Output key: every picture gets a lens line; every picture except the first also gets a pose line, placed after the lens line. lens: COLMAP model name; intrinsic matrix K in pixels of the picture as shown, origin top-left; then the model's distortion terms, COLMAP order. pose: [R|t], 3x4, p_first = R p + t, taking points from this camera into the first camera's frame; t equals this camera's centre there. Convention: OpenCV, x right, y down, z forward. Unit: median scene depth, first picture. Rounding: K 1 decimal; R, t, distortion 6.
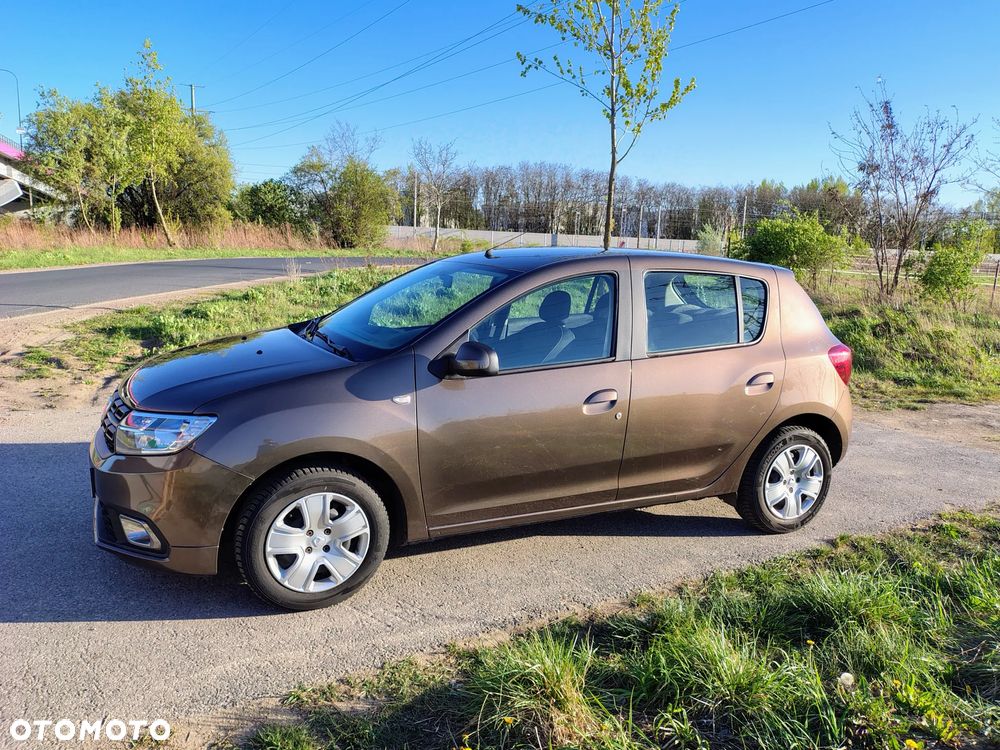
lens RADIAL K [[728.3, 0, 487.4], [0, 728.3, 357.9], [0, 0, 1]] dist [0.063145, -0.095625]
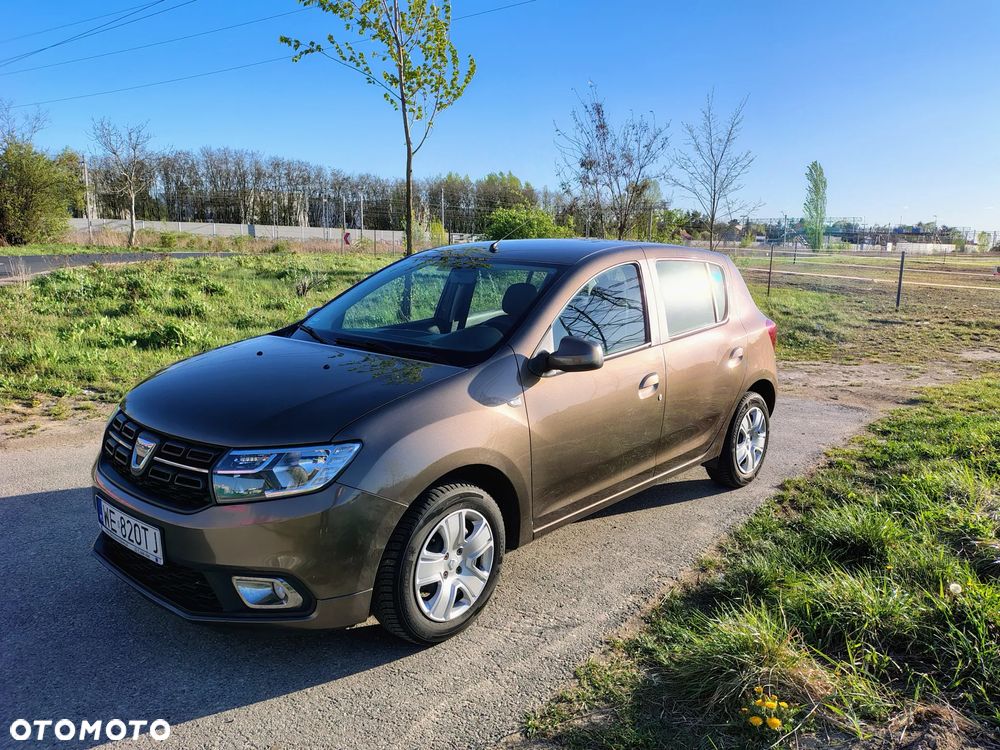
lens RADIAL K [[728.3, 0, 487.4], [0, 728.3, 357.9], [0, 0, 1]] dist [0.063145, -0.095625]
pose [[0.921877, -0.081293, 0.378858, -0.394610], [0.076404, 0.996685, 0.027948, -0.023528], [-0.379875, 0.003181, 0.925033, 0.097751]]
